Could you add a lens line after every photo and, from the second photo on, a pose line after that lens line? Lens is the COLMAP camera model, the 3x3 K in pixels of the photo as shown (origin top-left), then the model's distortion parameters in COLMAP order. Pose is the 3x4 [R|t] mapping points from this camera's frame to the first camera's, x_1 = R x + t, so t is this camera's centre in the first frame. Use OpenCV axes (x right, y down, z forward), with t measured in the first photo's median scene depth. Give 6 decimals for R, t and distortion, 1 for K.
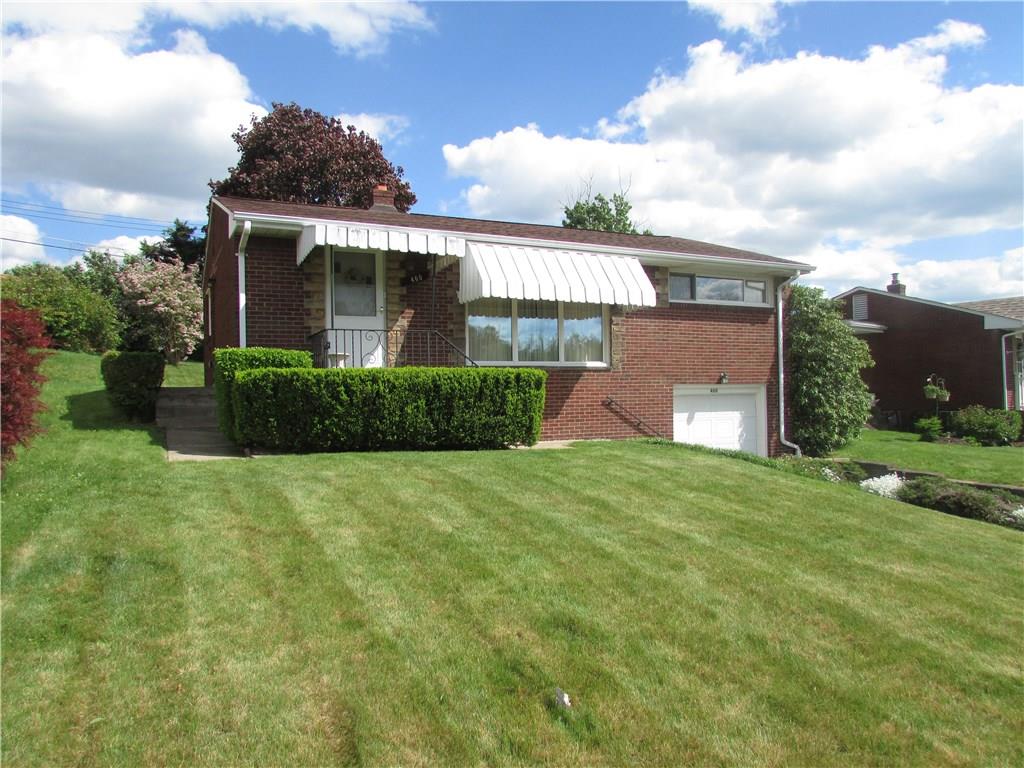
lens RADIAL K [[742.2, 0, 508.3], [0, 742.2, 387.4], [0, 0, 1]] dist [-0.010205, 0.005860]
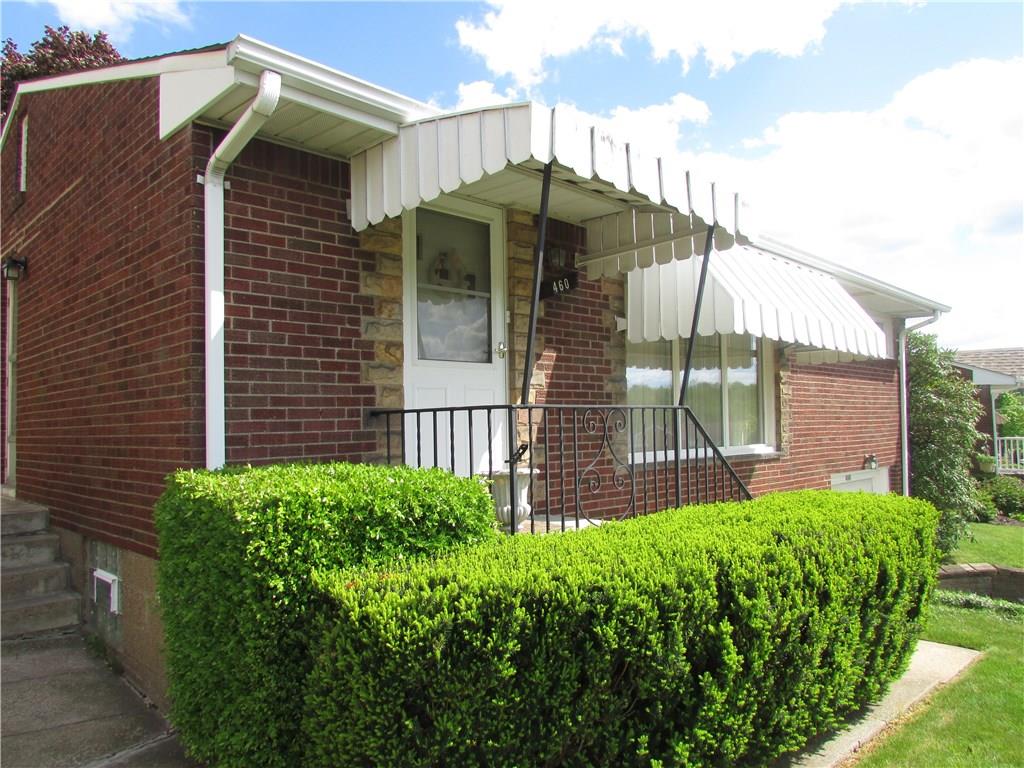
lens RADIAL K [[746.1, 0, 512.0], [0, 746.1, 384.0], [0, 0, 1]] dist [-0.008117, -0.001368]
pose [[0.941751, 0.022843, 0.335535, -0.322368], [-0.009082, 0.999054, -0.042523, -0.065814], [-0.336189, 0.036999, 0.941067, 0.587563]]
